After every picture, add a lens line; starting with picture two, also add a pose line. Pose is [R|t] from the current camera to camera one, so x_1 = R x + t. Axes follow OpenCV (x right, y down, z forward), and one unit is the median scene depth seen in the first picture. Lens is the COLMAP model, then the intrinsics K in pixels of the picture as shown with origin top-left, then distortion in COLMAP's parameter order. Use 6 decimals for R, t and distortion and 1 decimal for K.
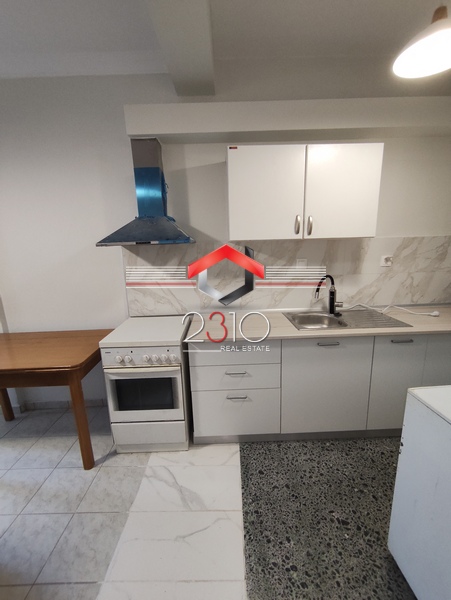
lens RADIAL K [[266.8, 0, 223.9], [0, 266.8, 304.3], [0, 0, 1]] dist [-0.007042, 0.004085]
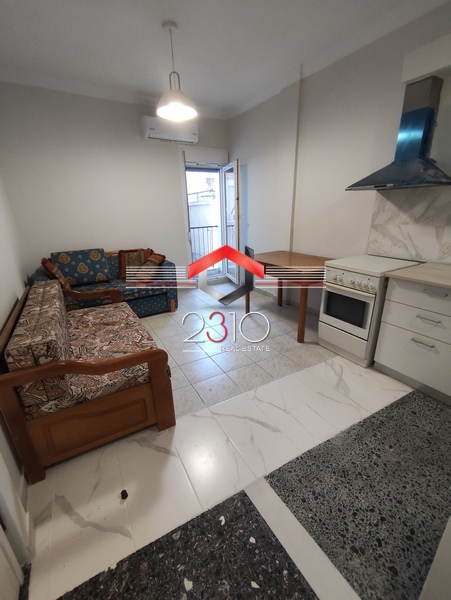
lens RADIAL K [[266.8, 0, 225.6], [0, 266.8, 304.6], [0, 0, 1]] dist [-0.007042, 0.004085]
pose [[0.493630, 0.315802, -0.810307, 0.448307], [-0.179630, 0.948672, 0.260299, 0.077550], [0.850919, 0.017064, 0.525020, -0.179625]]
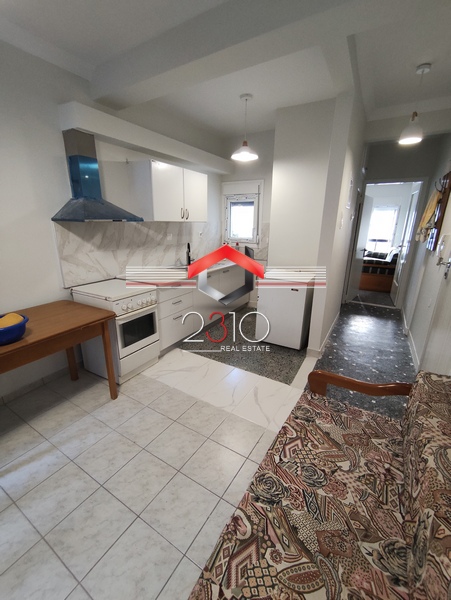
lens RADIAL K [[266.8, 0, 225.4], [0, 266.8, 303.3], [0, 0, 1]] dist [-0.007042, 0.004085]
pose [[0.518278, -0.215474, 0.827623, -1.143874], [0.157495, 0.975235, 0.155277, 0.051055], [-0.840585, 0.049870, 0.539379, -0.156724]]
